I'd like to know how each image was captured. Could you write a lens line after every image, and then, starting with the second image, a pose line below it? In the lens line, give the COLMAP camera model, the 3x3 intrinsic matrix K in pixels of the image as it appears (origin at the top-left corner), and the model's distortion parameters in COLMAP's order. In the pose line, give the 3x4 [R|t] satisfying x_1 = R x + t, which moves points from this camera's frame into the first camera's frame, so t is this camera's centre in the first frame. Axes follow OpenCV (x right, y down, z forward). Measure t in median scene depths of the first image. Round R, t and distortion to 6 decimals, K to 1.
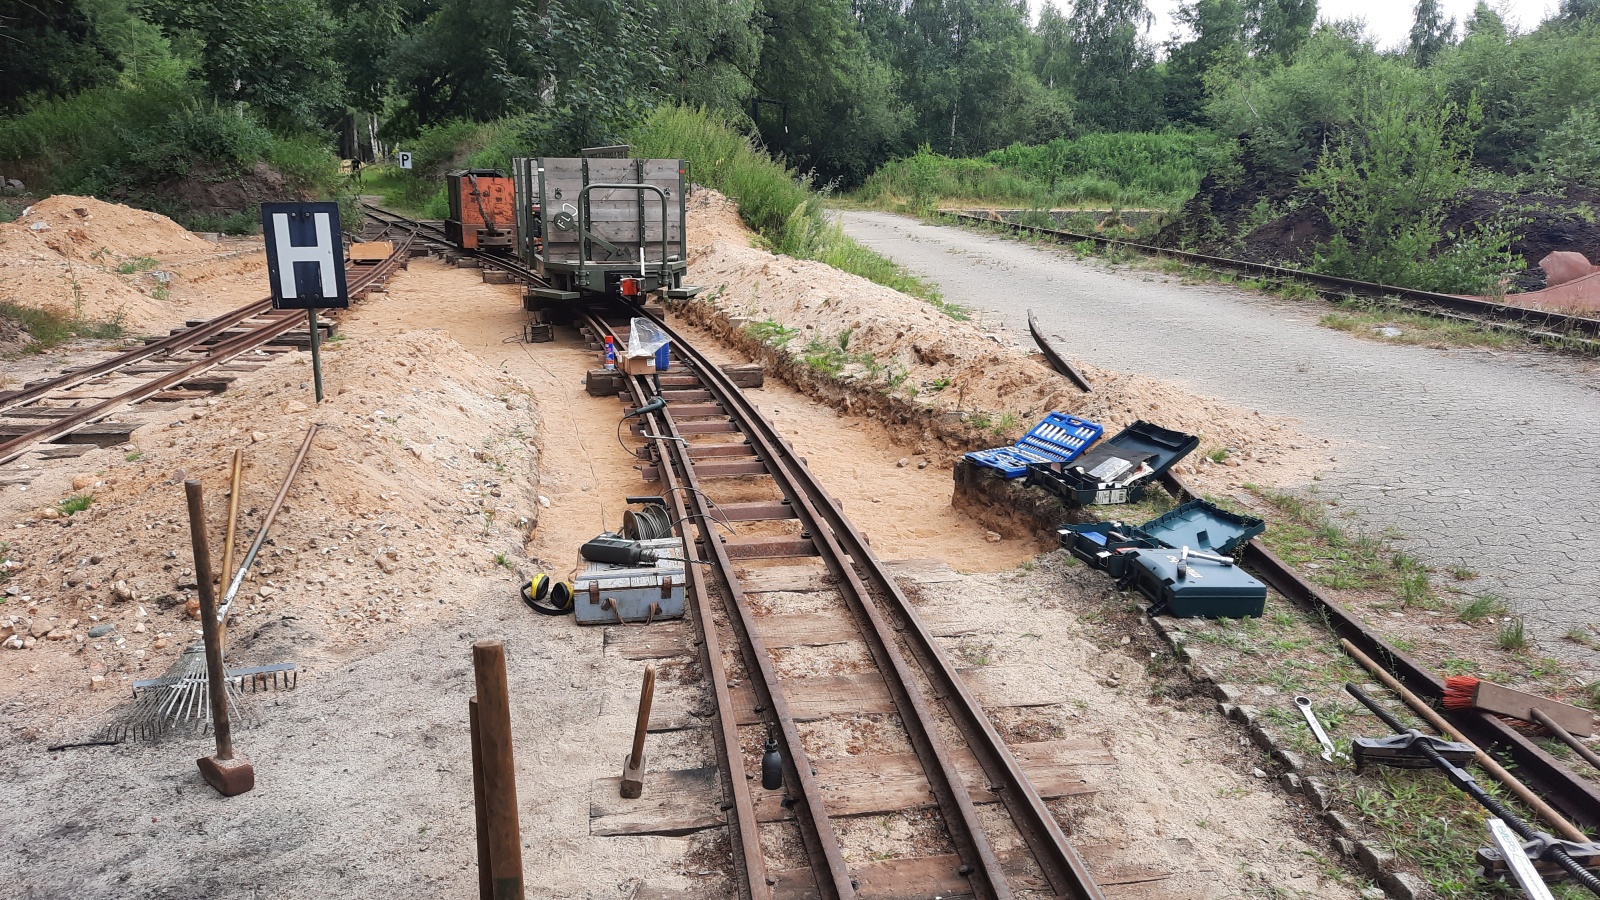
lens RADIAL K [[1218.6, 0, 800.0], [0, 1218.6, 450.0], [0, 0, 1]] dist [0.063958, -0.071813]
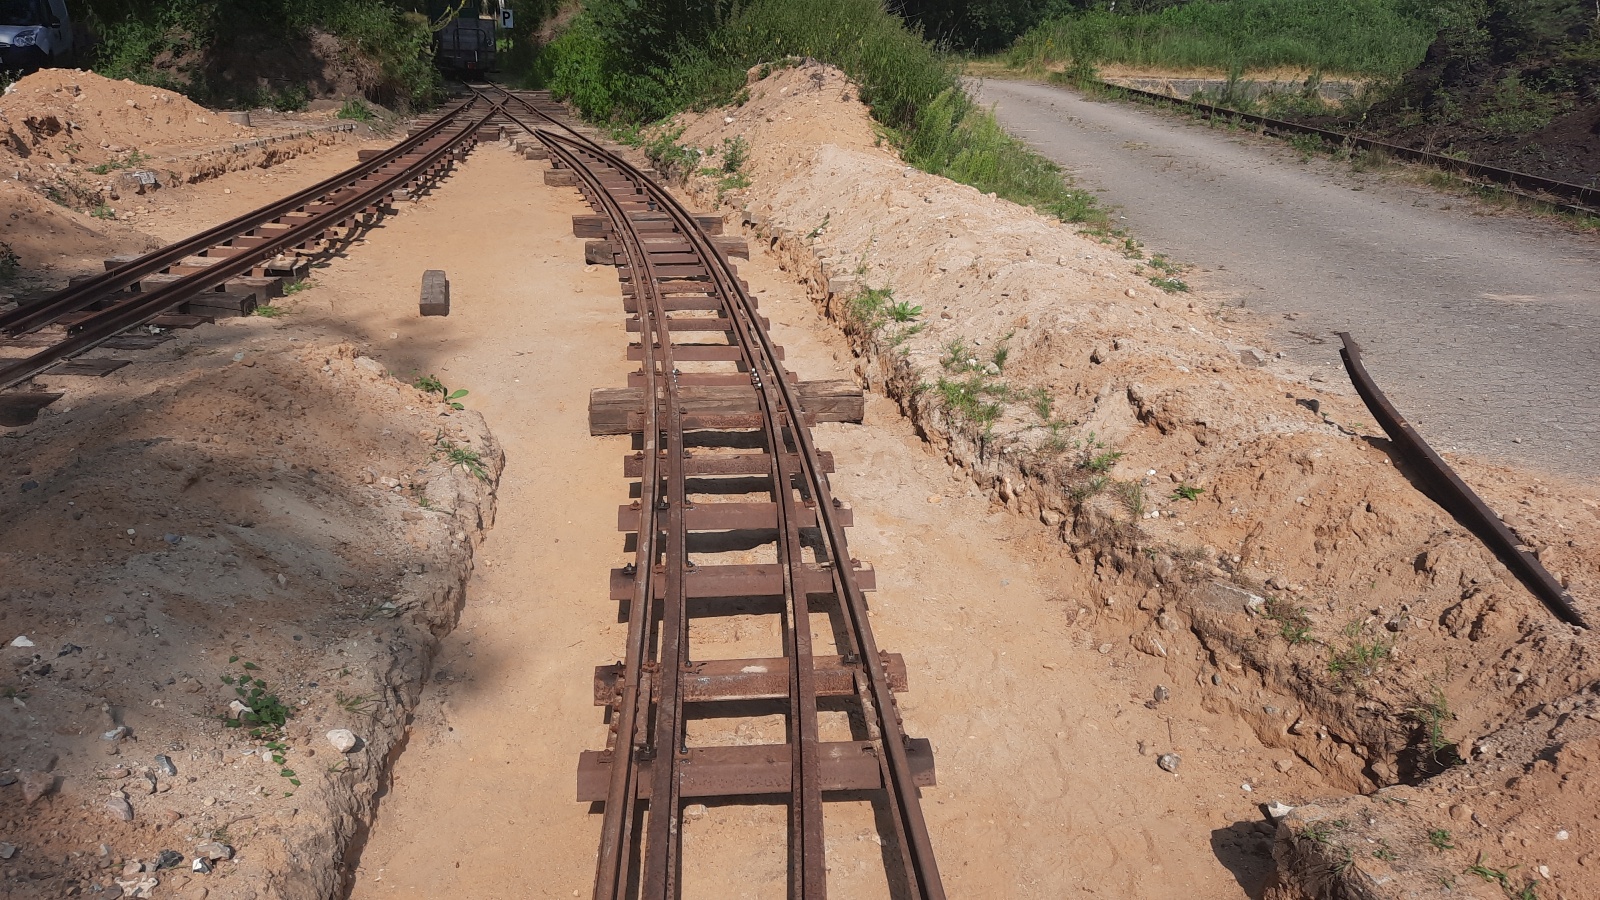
lens RADIAL K [[1218.6, 0, 800.0], [0, 1218.6, 450.0], [0, 0, 1]] dist [0.063958, -0.071813]
pose [[0.994118, 0.039545, -0.100829, -0.001059], [-0.028307, 0.993468, 0.110544, -0.082529], [0.104542, -0.107039, 0.988743, 0.288475]]
